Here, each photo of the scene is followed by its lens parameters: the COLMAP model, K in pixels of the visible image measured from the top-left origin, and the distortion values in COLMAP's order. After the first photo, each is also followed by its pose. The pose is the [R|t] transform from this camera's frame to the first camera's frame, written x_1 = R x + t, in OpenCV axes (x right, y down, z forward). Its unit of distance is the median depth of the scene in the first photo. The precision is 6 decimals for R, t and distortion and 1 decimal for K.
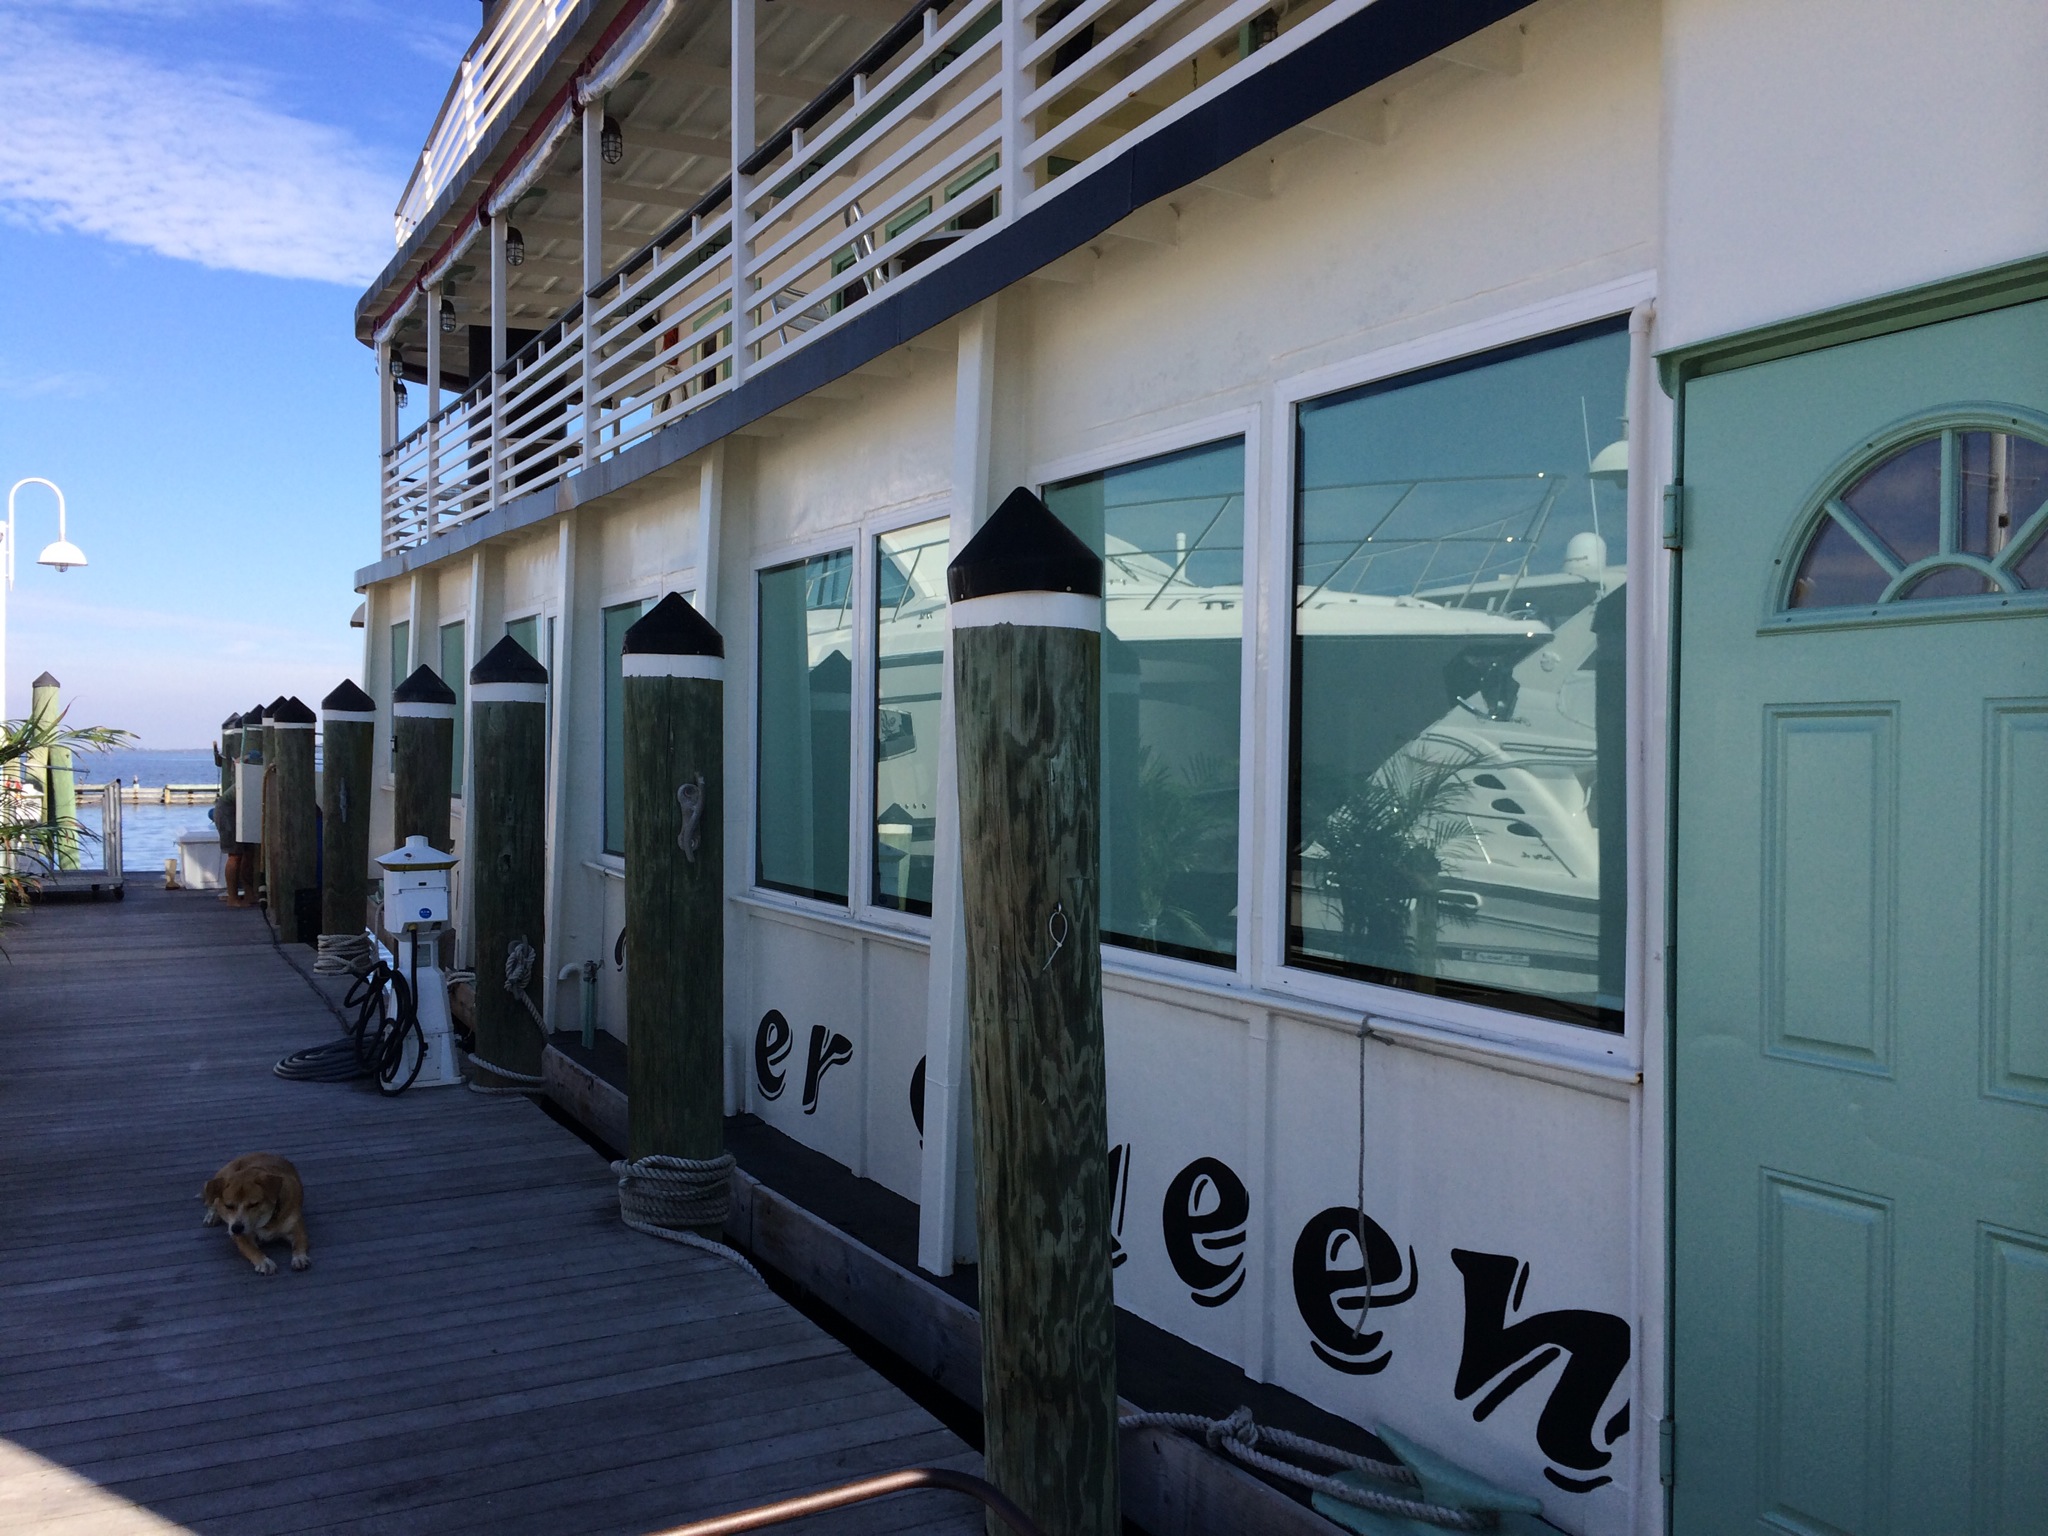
lens RADIAL K [[2016.0, 0, 1024.0], [0, 2016.0, 768.0], [0, 0, 1]] dist [0.001685, 0.005225]
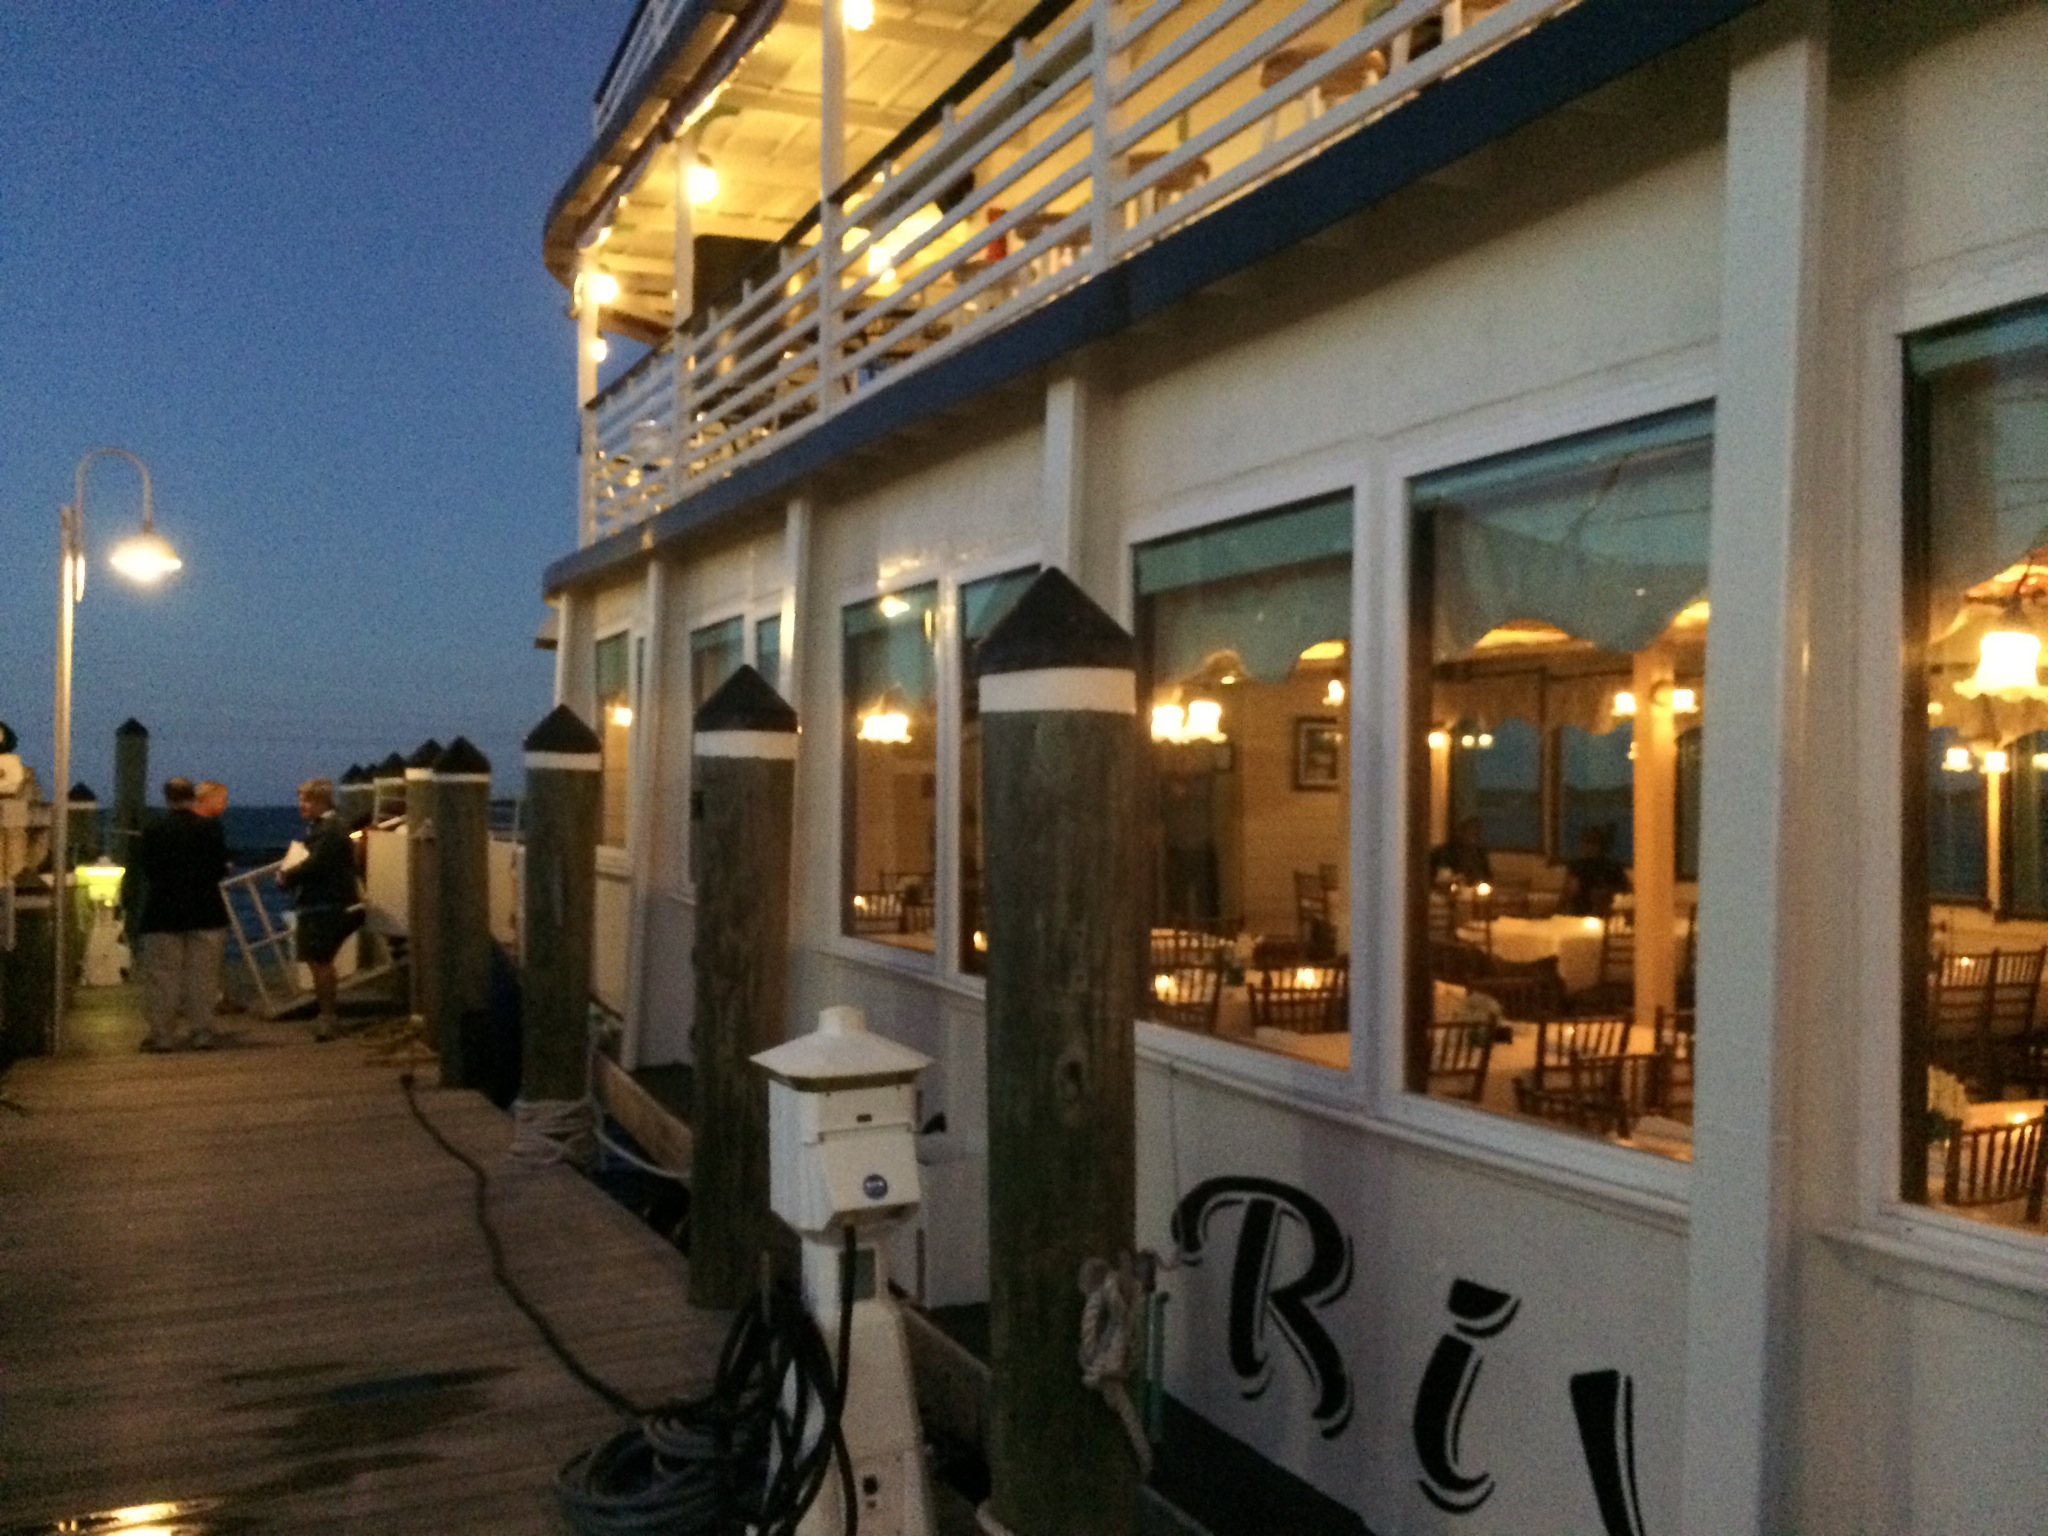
lens RADIAL K [[2016.0, 0, 1024.0], [0, 2016.0, 768.0], [0, 0, 1]] dist [0.001685, 0.005225]
pose [[0.999956, 0.007922, -0.004963, -0.187829], [-0.008104, 0.999259, -0.037633, -0.002778], [0.004661, 0.037672, 0.999279, 0.394754]]
